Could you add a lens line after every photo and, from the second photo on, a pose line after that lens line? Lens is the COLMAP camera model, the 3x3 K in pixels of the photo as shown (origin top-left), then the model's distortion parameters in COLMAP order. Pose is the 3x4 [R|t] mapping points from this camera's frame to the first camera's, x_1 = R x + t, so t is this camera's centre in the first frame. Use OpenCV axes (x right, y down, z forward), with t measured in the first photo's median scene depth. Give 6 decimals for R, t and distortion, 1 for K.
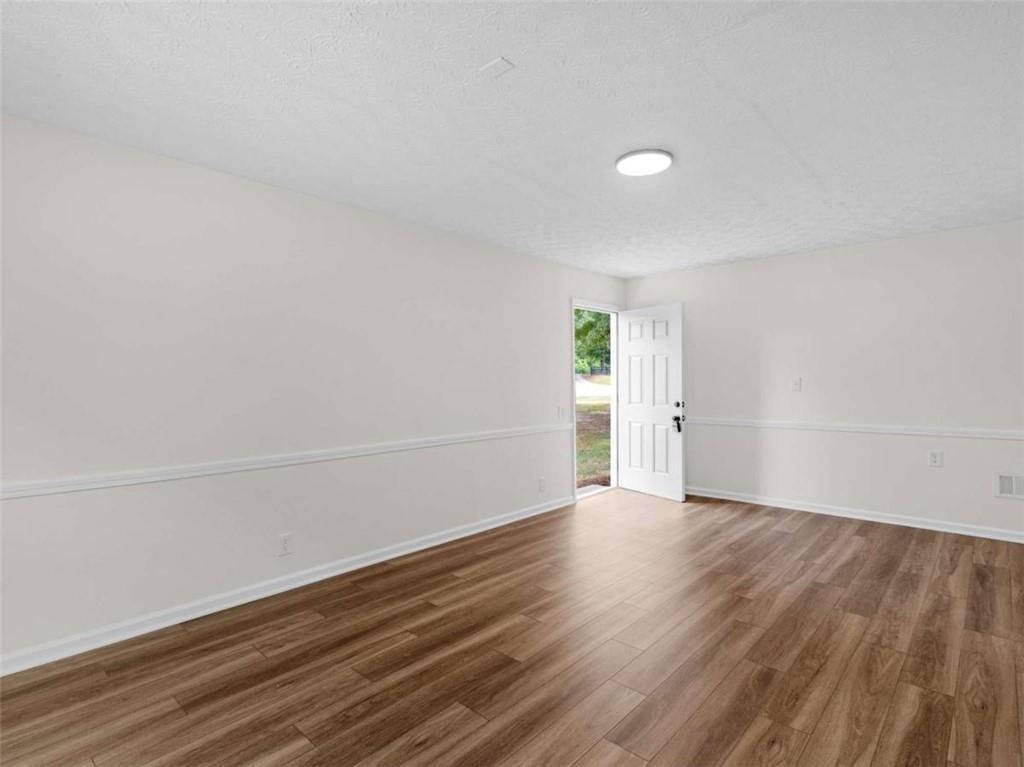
lens RADIAL K [[518.2, 0, 512.0], [0, 518.2, 383.5], [0, 0, 1]] dist [0.019022, -0.001226]
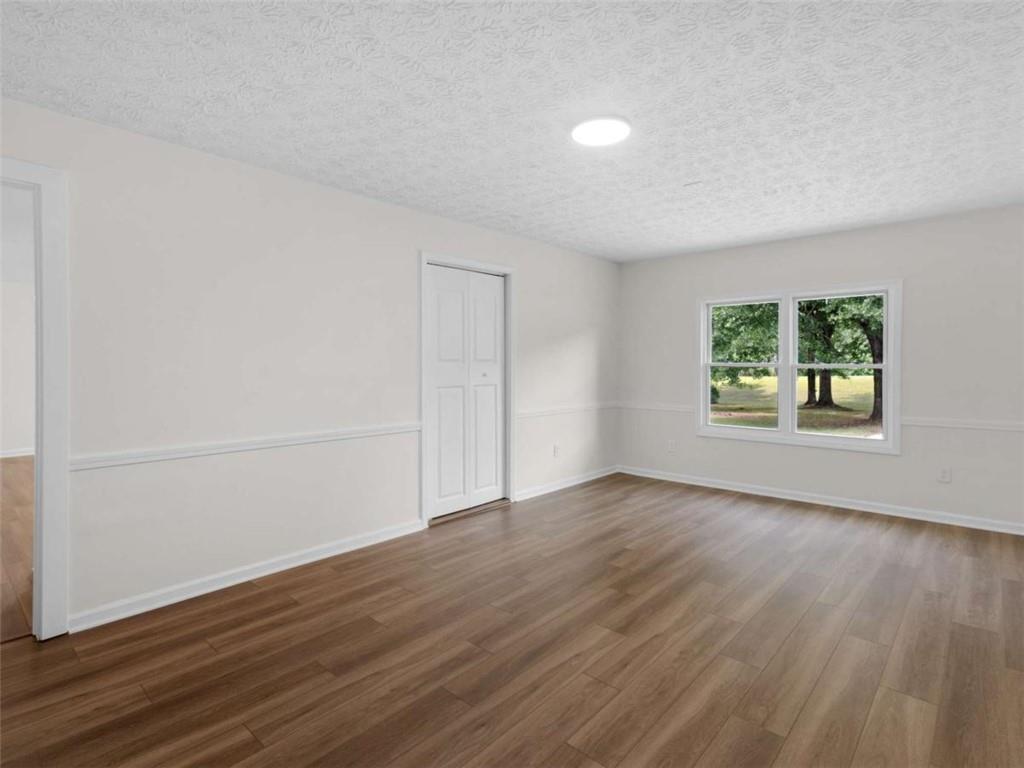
lens RADIAL K [[518.2, 0, 512.0], [0, 518.2, 384.0], [0, 0, 1]] dist [0.019022, -0.001226]
pose [[-0.999828, 0.012503, -0.013698, 0.429976], [0.011948, 0.999133, 0.039871, -0.010538], [0.014185, 0.039701, -0.999111, 1.936862]]
